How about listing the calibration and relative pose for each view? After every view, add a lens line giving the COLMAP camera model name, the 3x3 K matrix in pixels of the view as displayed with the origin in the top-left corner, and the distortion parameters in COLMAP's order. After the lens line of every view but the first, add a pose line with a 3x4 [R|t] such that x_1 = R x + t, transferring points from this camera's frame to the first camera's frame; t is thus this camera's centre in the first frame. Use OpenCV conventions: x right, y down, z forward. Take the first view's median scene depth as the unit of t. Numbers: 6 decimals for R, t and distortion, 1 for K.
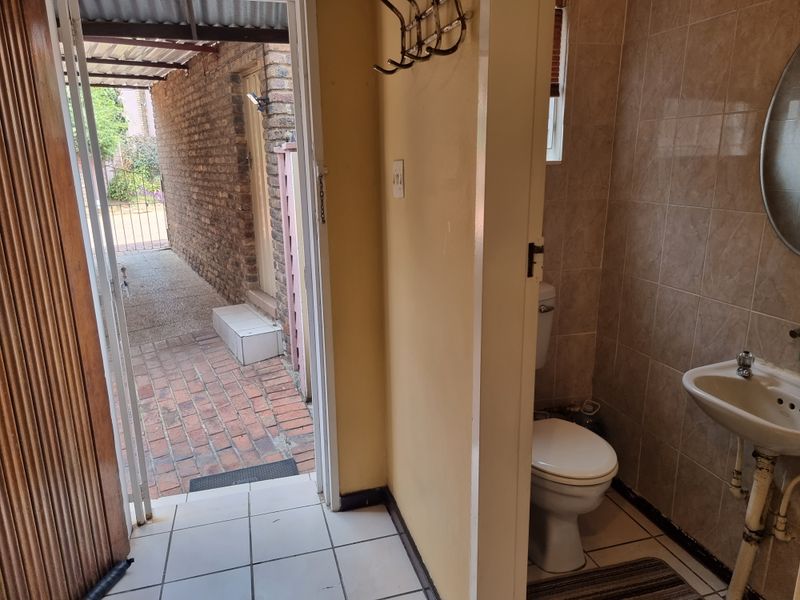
lens RADIAL K [[557.5, 0, 403.5], [0, 557.5, 306.9], [0, 0, 1]] dist [0.105011, -0.103009]
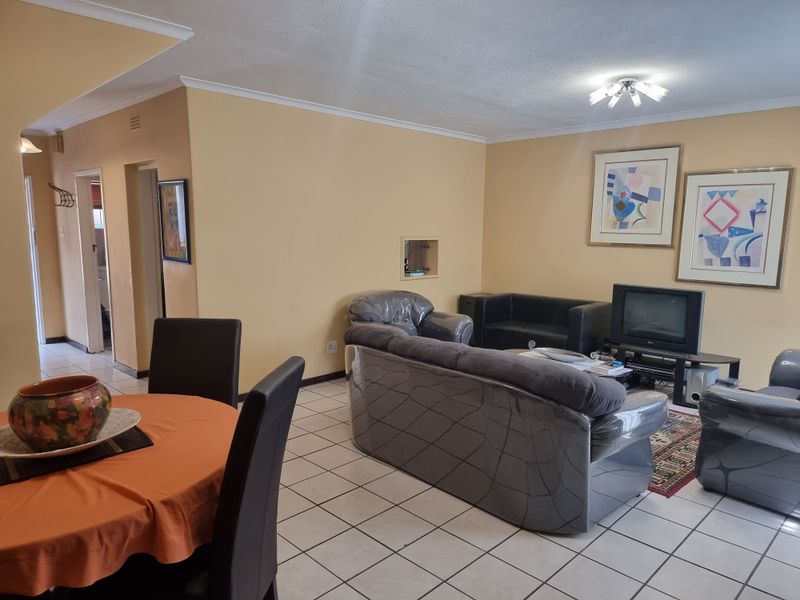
lens RADIAL K [[557.5, 0, 403.5], [0, 557.5, 306.9], [0, 0, 1]] dist [0.105011, -0.103009]
pose [[0.874955, -0.051690, 0.481437, 0.105723], [0.103257, 0.991333, -0.081221, 0.704444], [-0.473066, 0.120776, 0.872709, -2.904423]]
